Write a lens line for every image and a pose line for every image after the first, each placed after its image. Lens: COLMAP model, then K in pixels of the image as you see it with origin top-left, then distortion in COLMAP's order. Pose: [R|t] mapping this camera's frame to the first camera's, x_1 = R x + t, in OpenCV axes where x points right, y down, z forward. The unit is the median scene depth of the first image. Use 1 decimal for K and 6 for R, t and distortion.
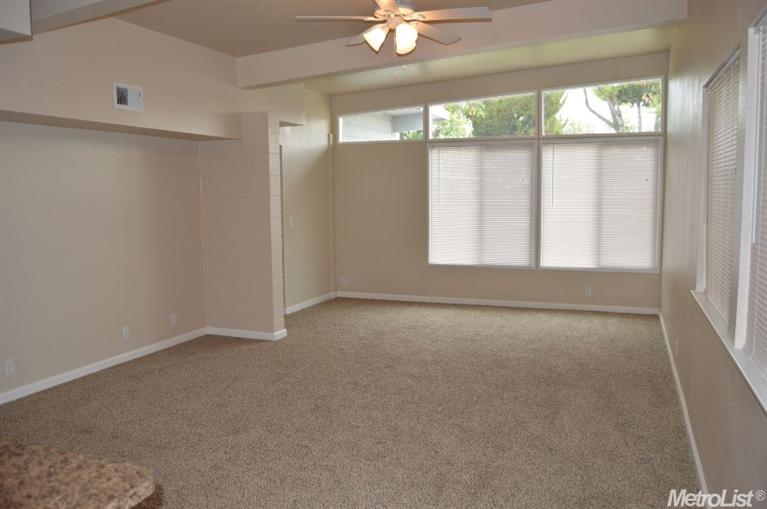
lens RADIAL K [[608.8, 0, 383.5], [0, 608.8, 254.5], [0, 0, 1]] dist [-0.098782, 0.039936]
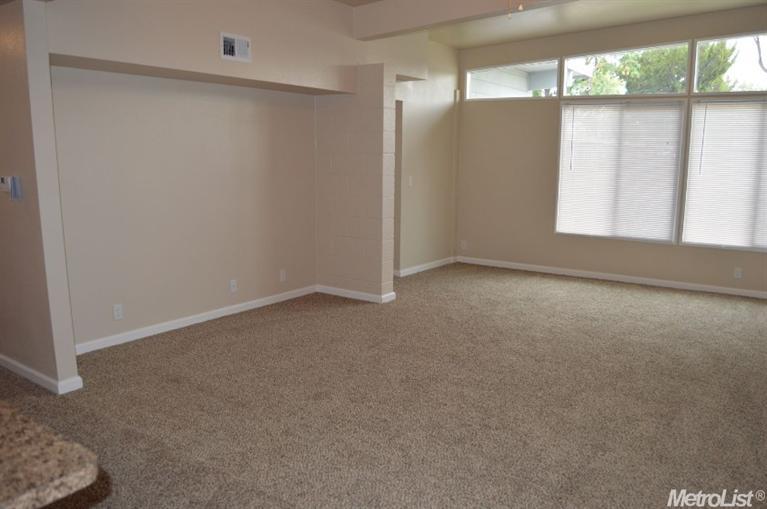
lens RADIAL K [[608.8, 0, 383.5], [0, 608.8, 254.5], [0, 0, 1]] dist [-0.098782, 0.039936]
pose [[0.972358, 0.057615, -0.226276, 0.039572], [-0.043695, 0.996859, 0.066054, -0.000201], [0.229371, -0.054341, 0.971821, 0.059554]]
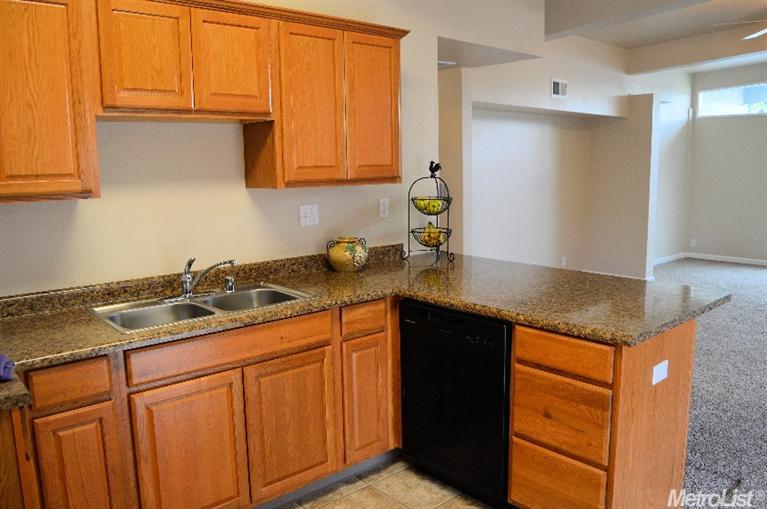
lens RADIAL K [[608.8, 0, 383.5], [0, 608.8, 254.5], [0, 0, 1]] dist [-0.098782, 0.039936]
pose [[0.890190, 0.067673, -0.450535, -0.112689], [-0.044643, 0.997104, 0.061563, 0.033077], [0.453397, -0.034690, 0.890634, -0.304257]]
